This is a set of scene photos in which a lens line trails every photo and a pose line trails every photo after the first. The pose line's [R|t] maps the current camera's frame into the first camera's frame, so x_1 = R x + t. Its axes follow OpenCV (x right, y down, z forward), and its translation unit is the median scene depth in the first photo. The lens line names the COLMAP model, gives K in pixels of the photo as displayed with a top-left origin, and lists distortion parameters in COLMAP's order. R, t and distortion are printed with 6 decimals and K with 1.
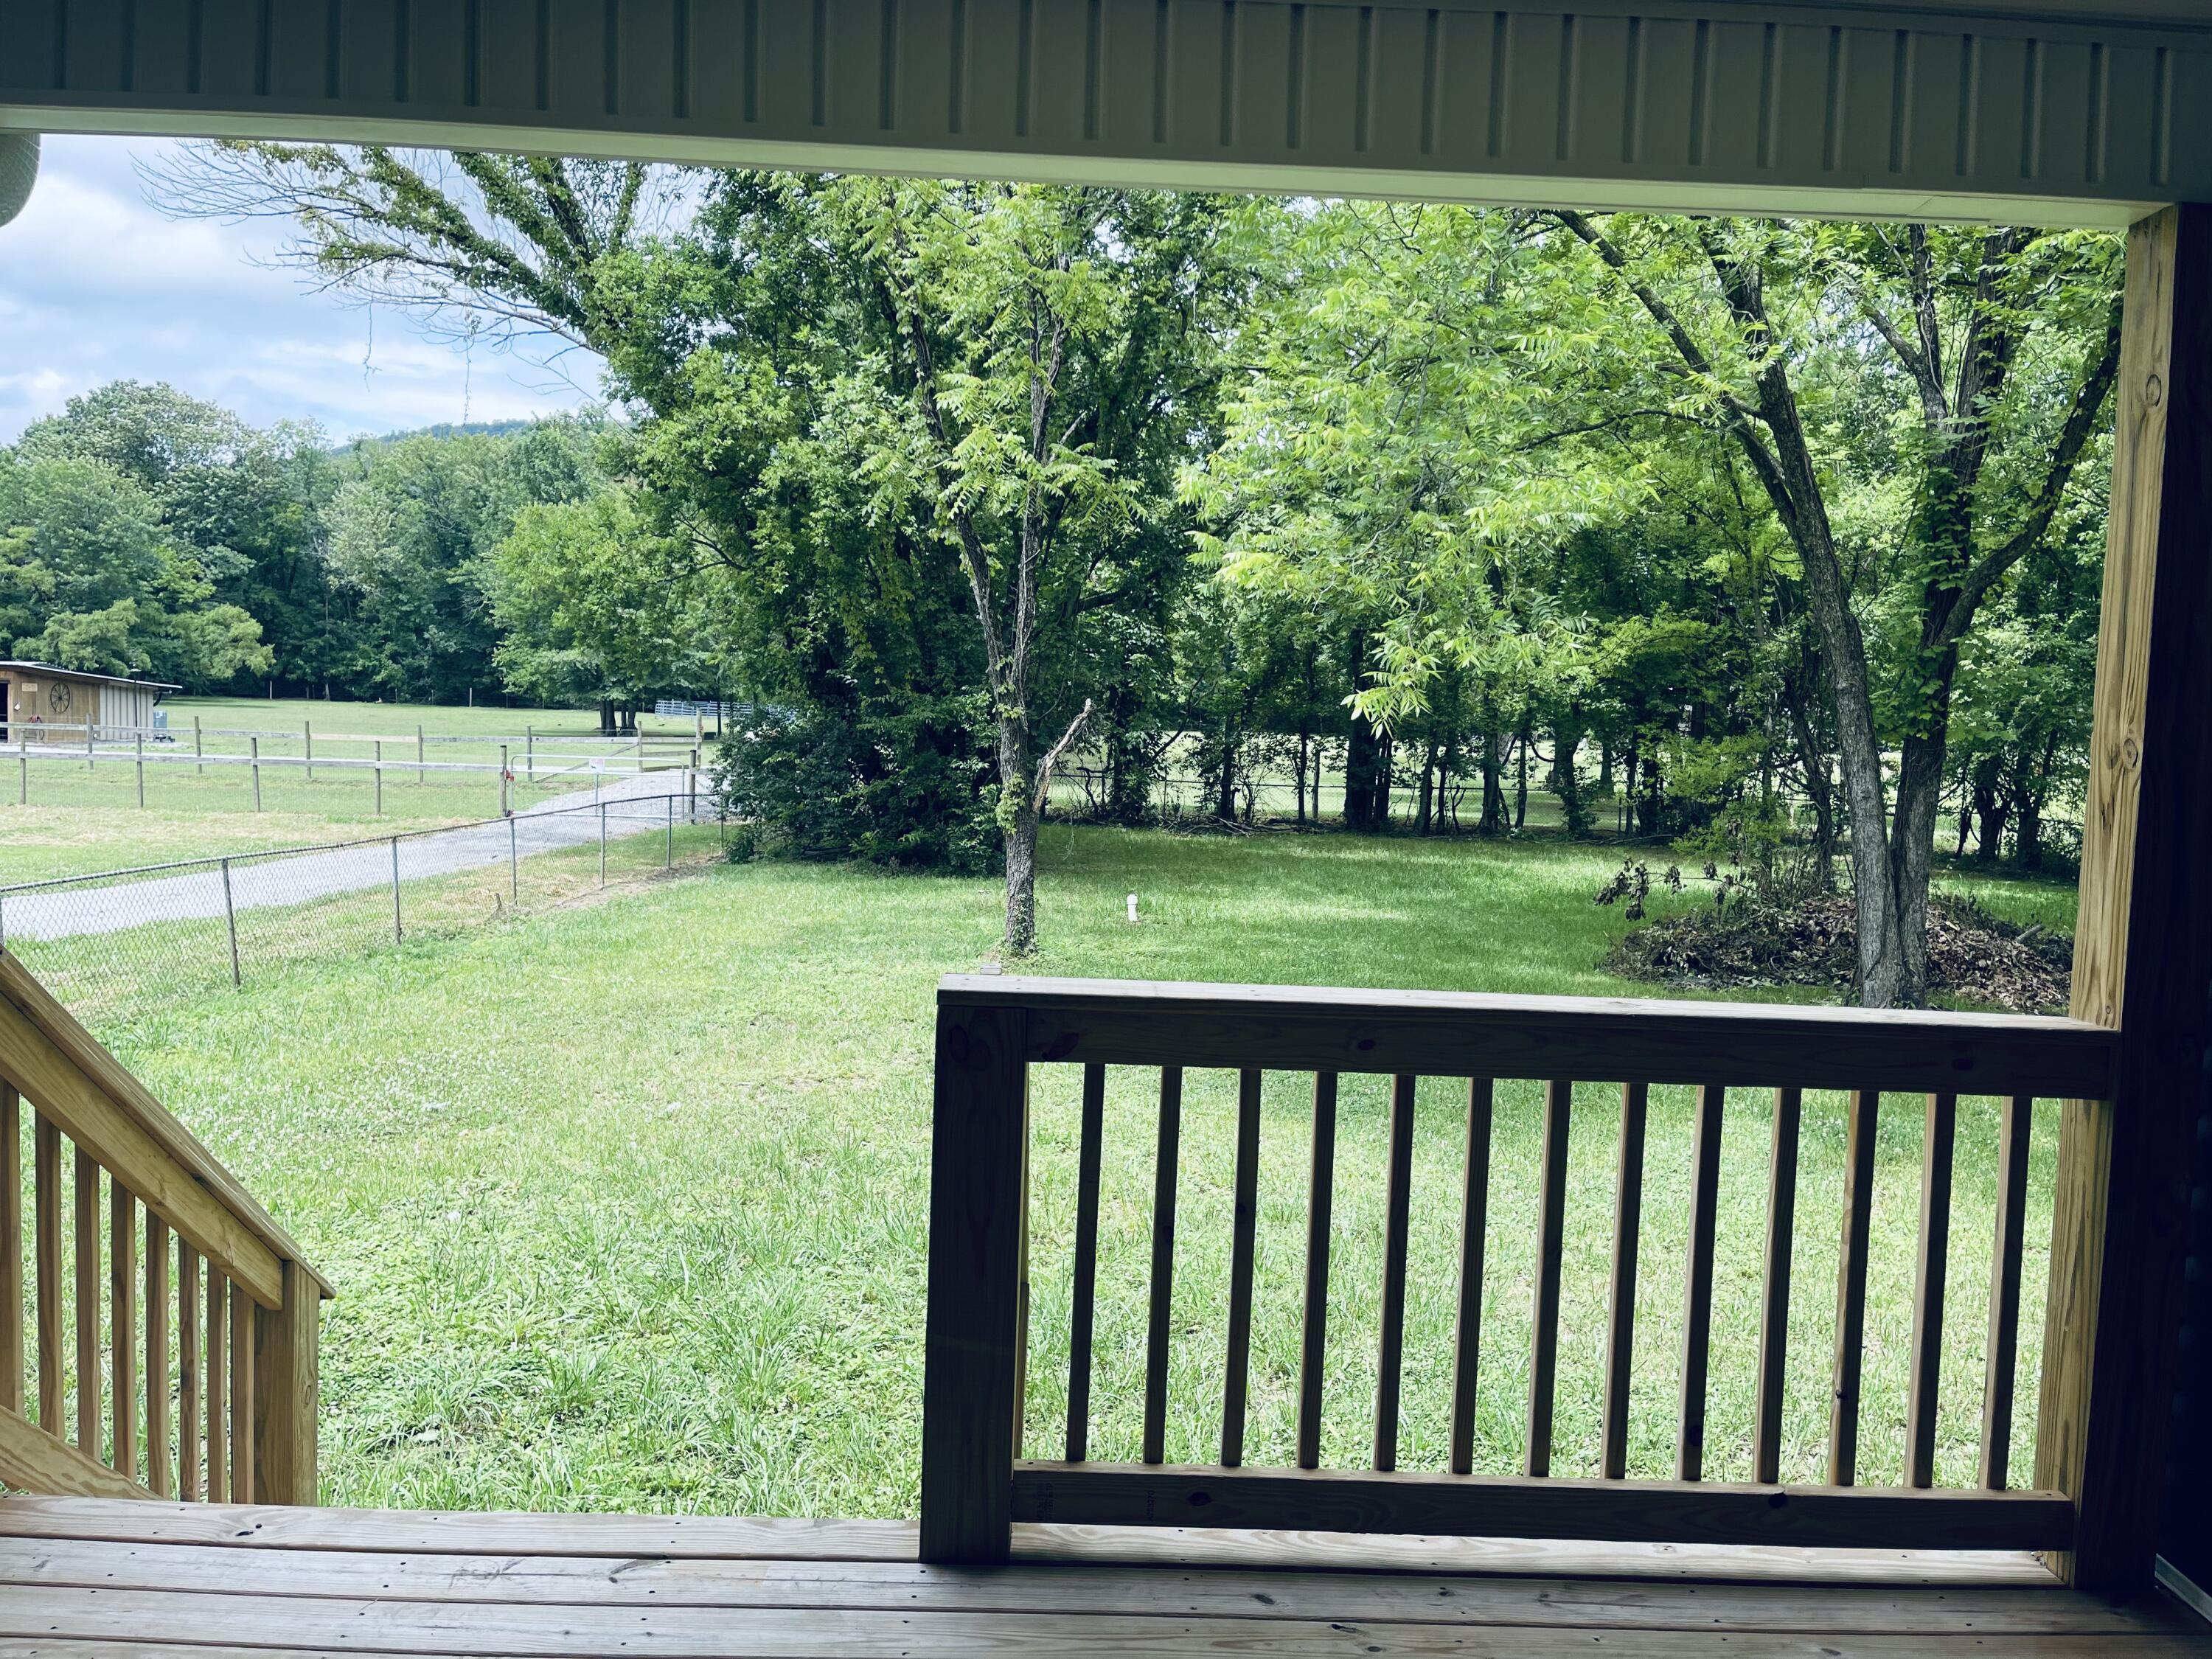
lens RADIAL K [[1686.1, 0, 1114.1], [0, 1686.1, 869.2], [0, 0, 1]] dist [0.063260, -0.102544]
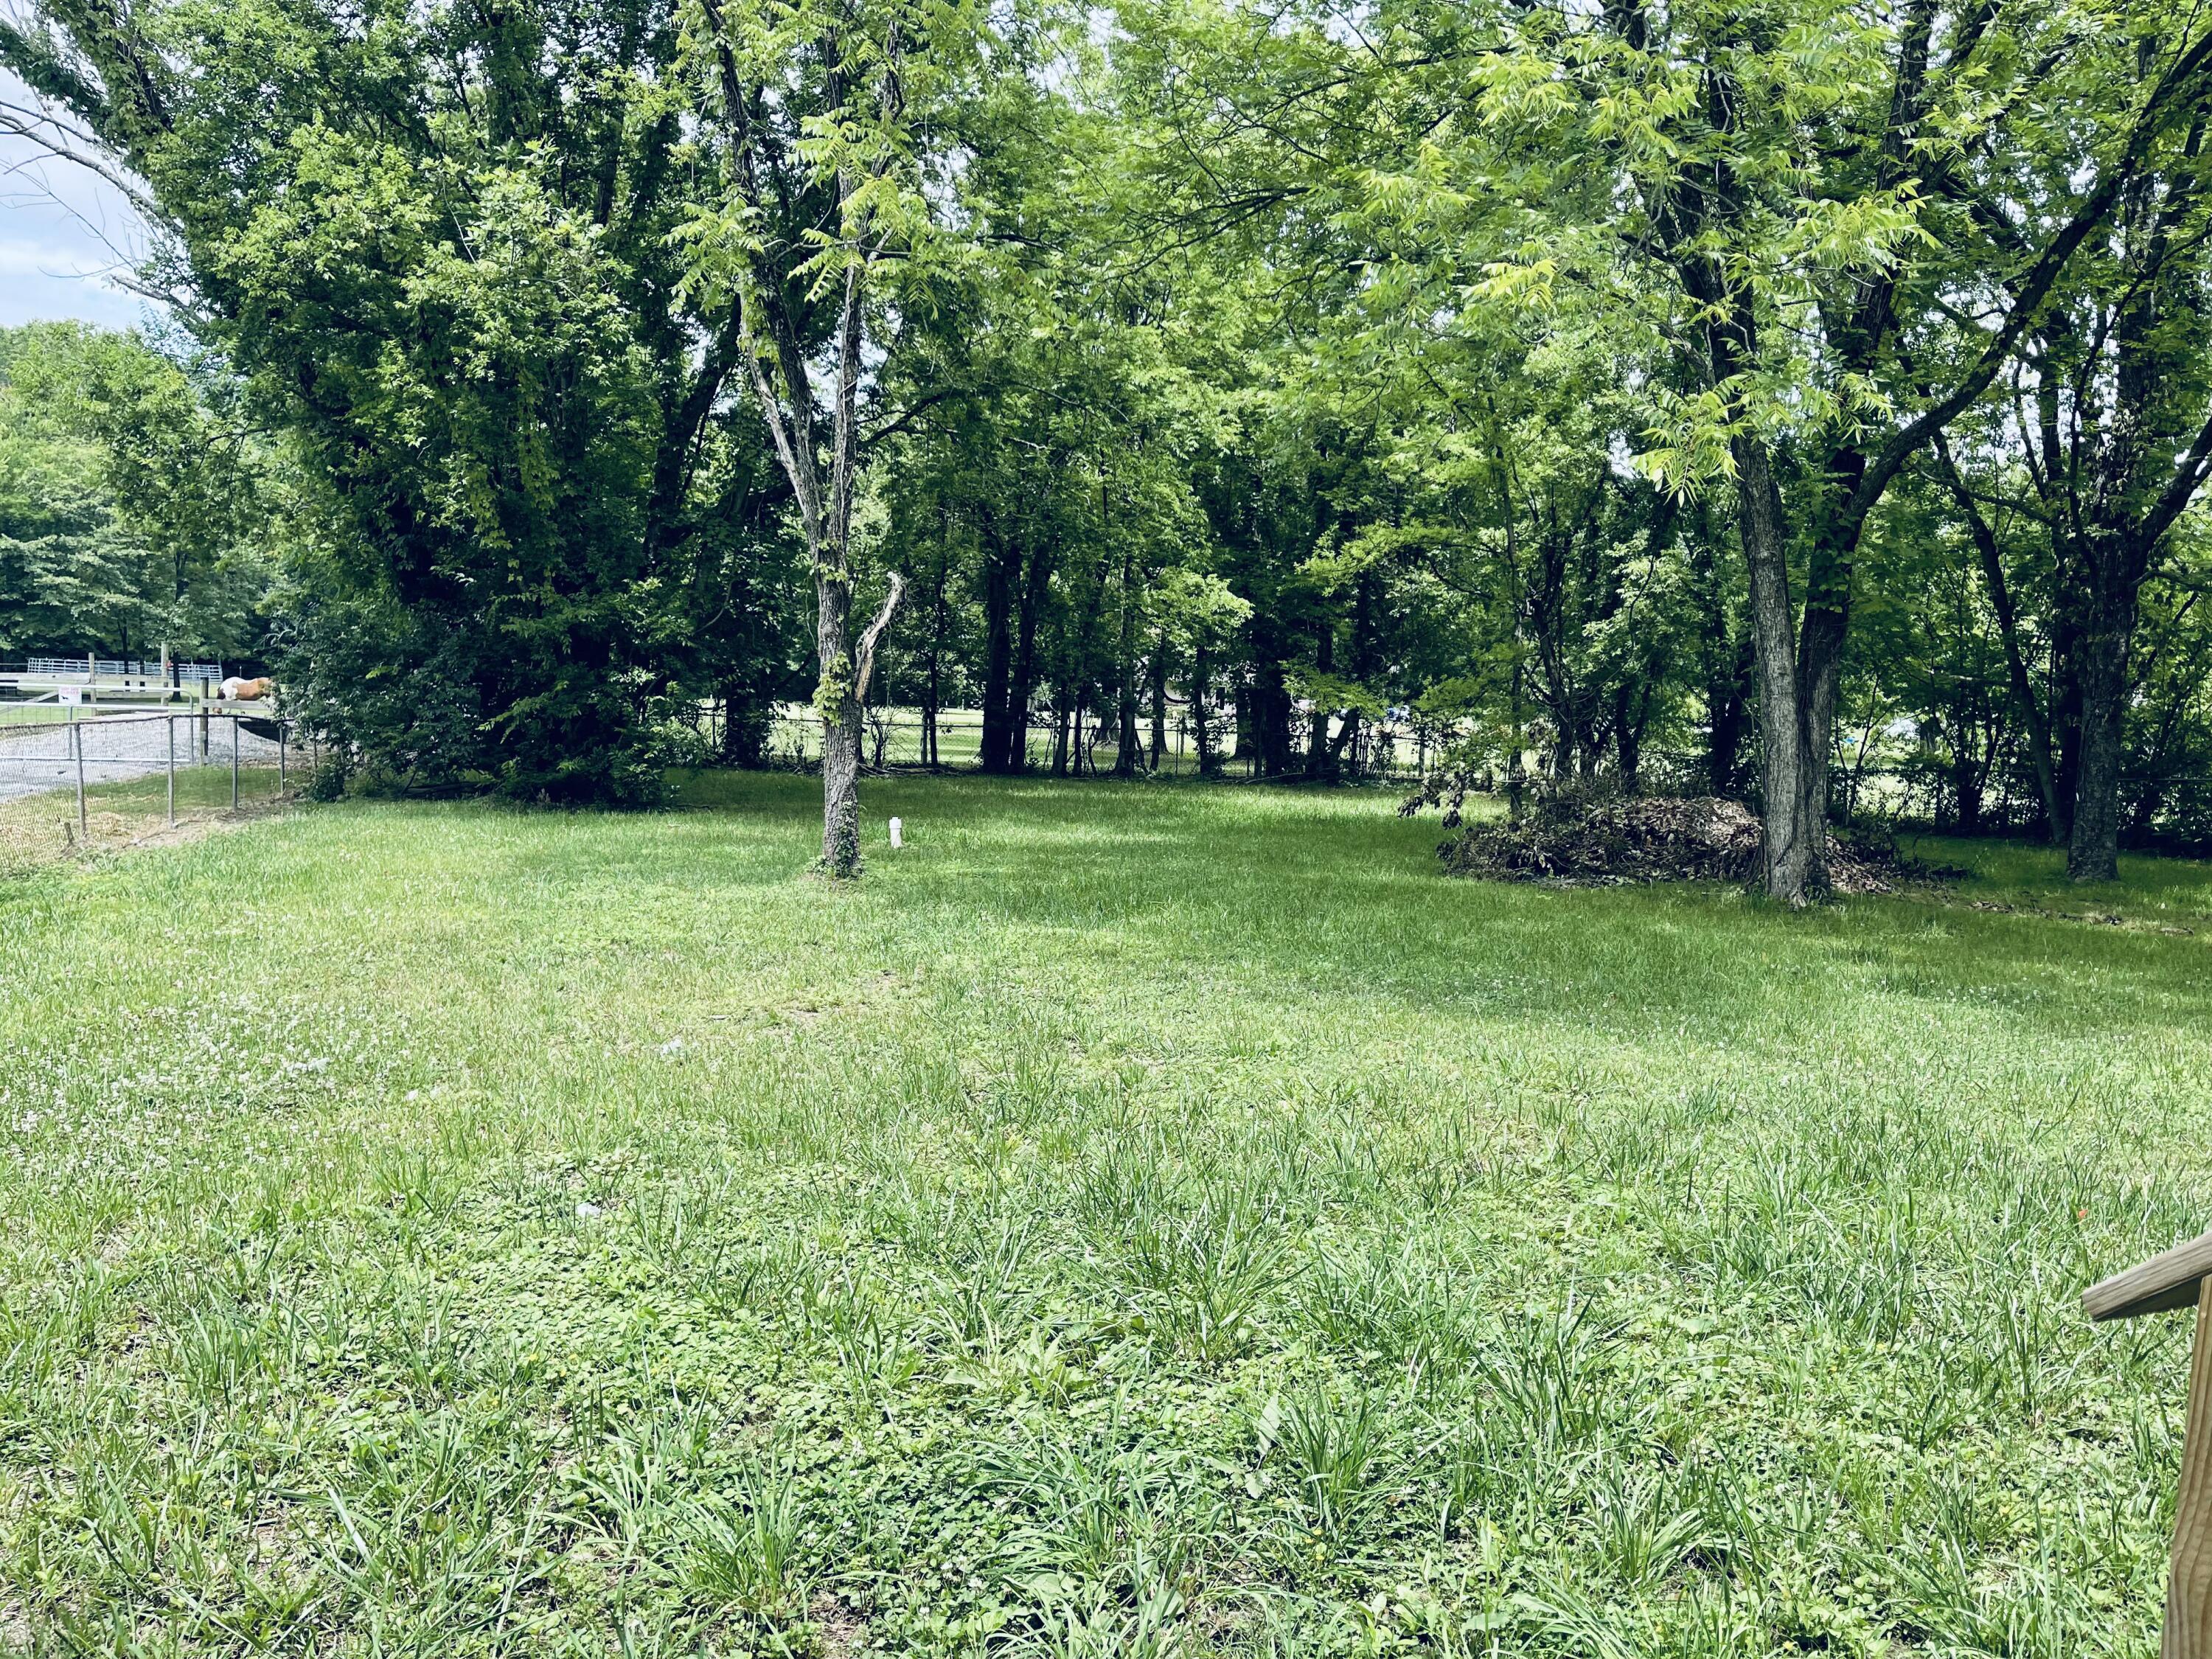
lens RADIAL K [[1686.1, 0, 1114.1], [0, 1686.1, 869.2], [0, 0, 1]] dist [0.063260, -0.102544]
pose [[0.948038, -0.026667, 0.317039, -0.135526], [0.024001, 0.999636, 0.012312, 0.028736], [-0.317252, -0.004062, 0.948333, 0.133577]]
